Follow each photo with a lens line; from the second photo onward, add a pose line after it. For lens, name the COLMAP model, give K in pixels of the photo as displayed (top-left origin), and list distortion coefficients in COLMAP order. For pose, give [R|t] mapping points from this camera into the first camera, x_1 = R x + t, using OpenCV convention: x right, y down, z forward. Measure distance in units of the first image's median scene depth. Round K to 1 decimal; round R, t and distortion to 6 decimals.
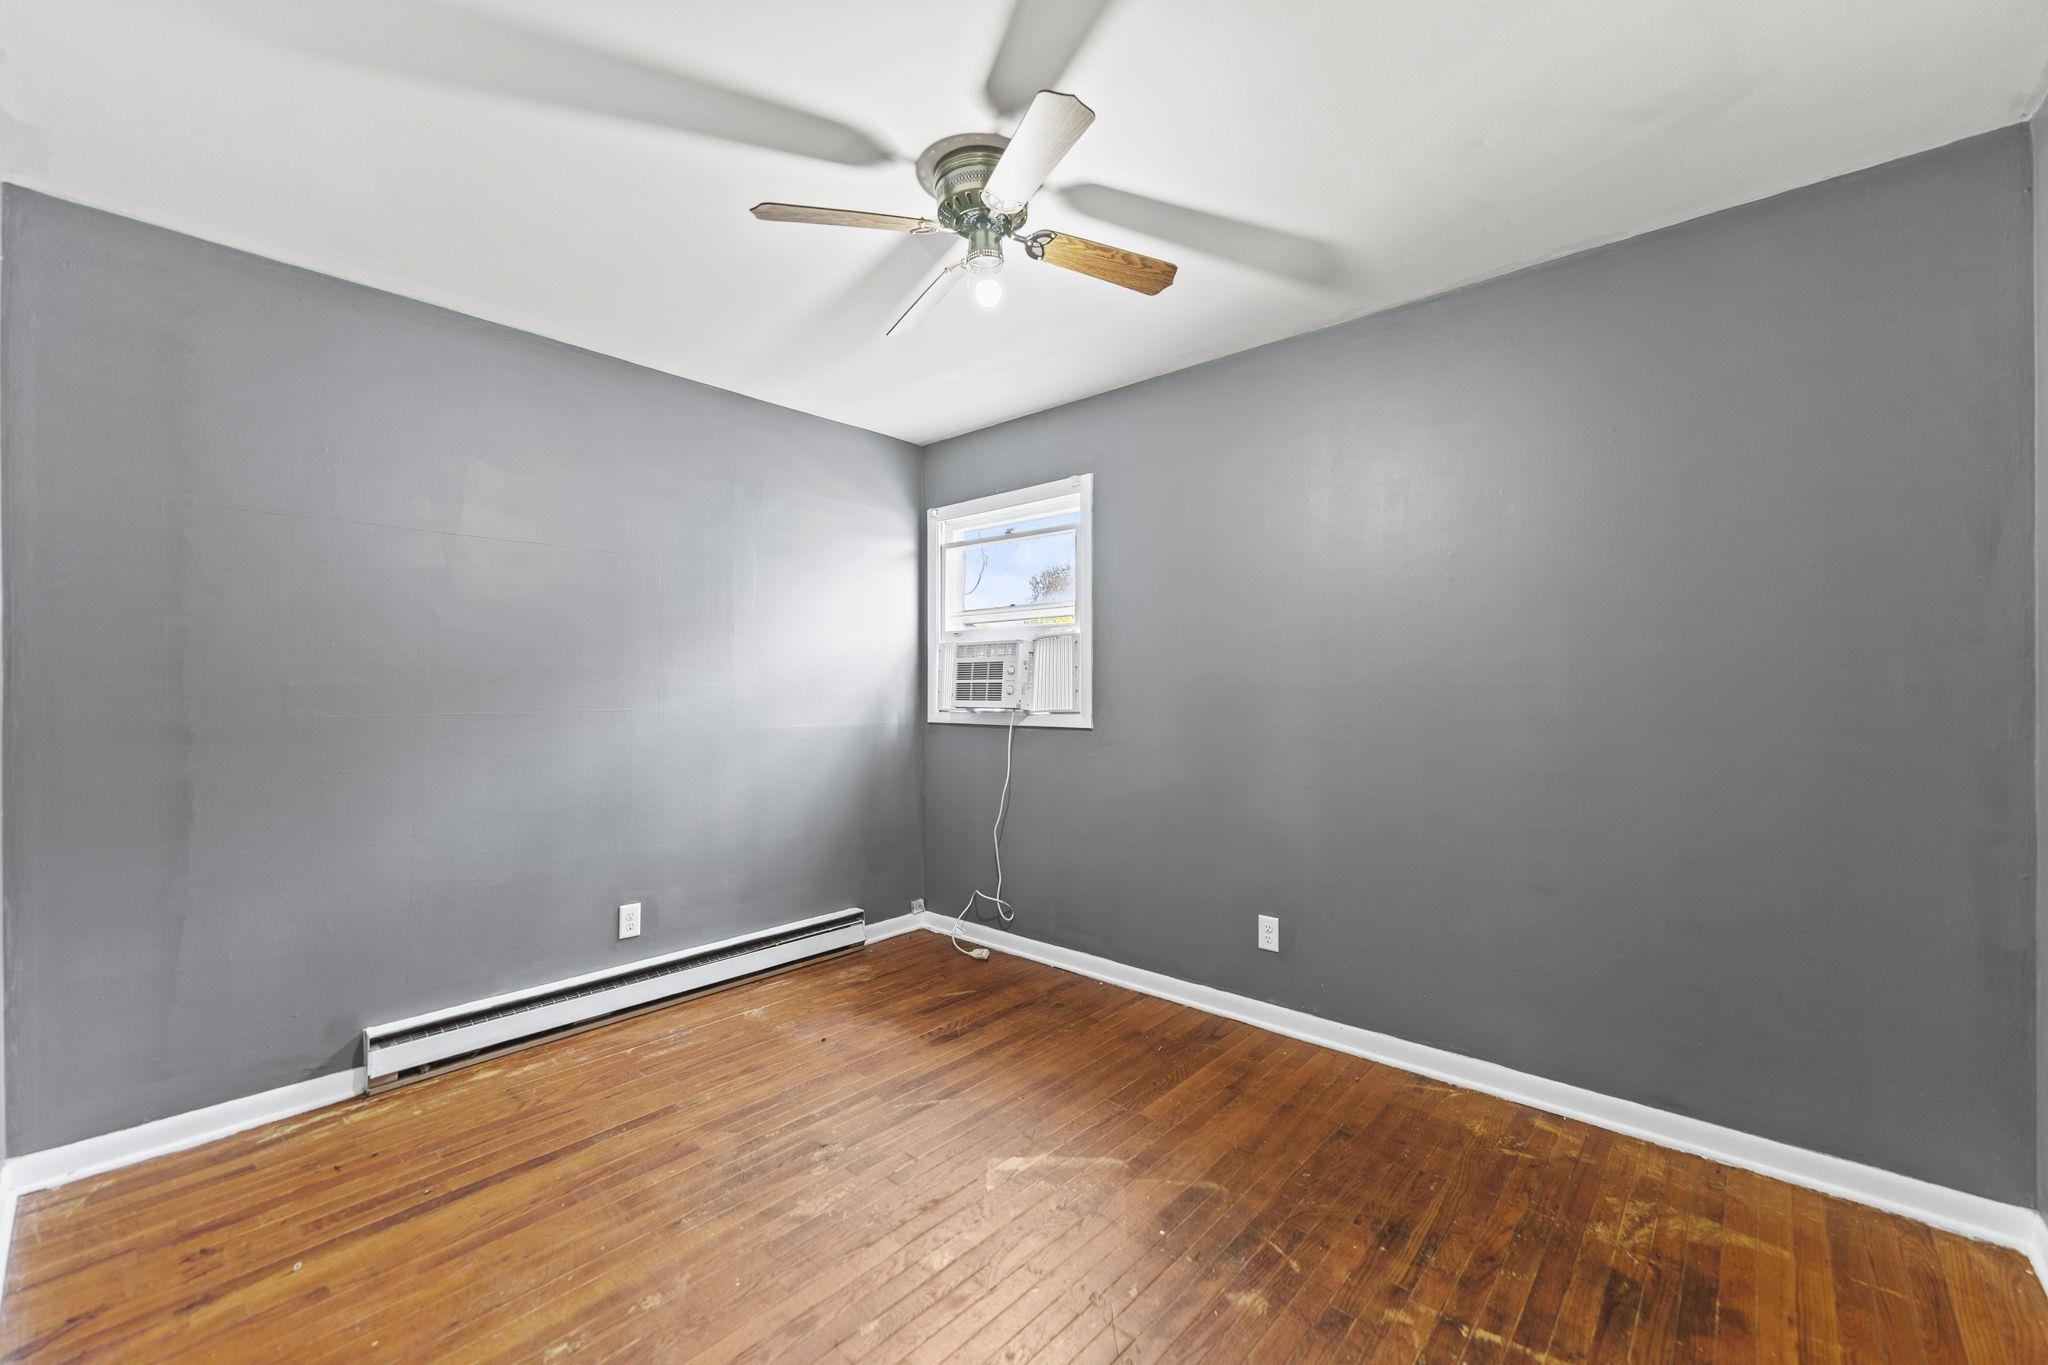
lens RADIAL K [[829.5, 0, 1016.6], [0, 829.5, 692.5], [0, 0, 1]] dist [0.002197, 0.000486]
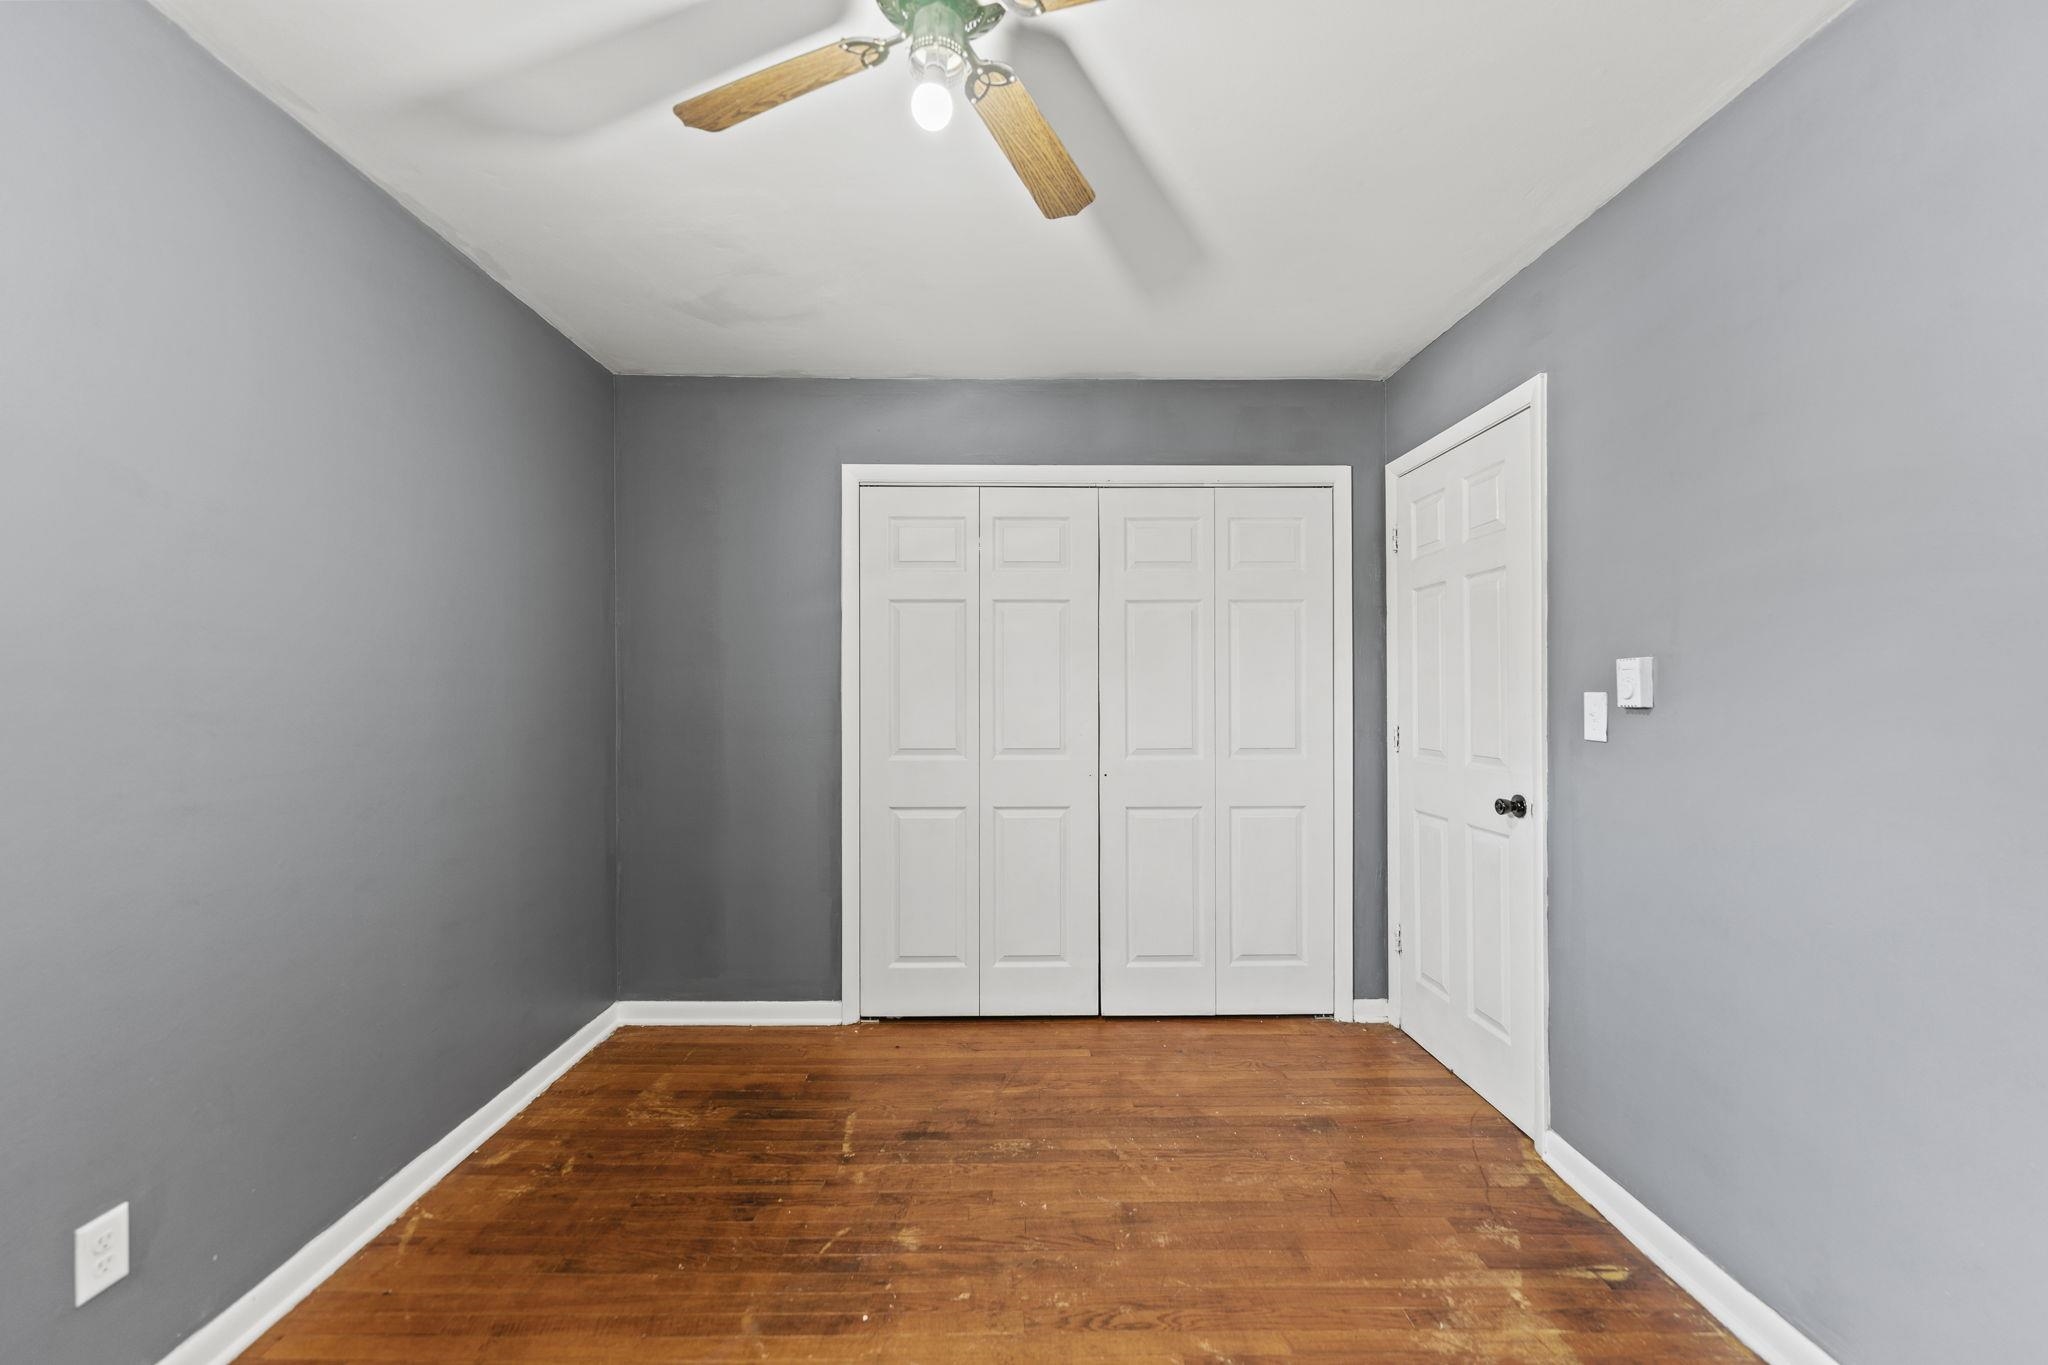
lens RADIAL K [[829.5, 0, 1016.6], [0, 829.5, 692.5], [0, 0, 1]] dist [0.002197, 0.000486]
pose [[-0.685057, 0.002545, 0.728485, -0.581779], [0.007502, 0.999966, 0.003562, -0.023792], [-0.728451, 0.007905, -0.685053, 1.470186]]
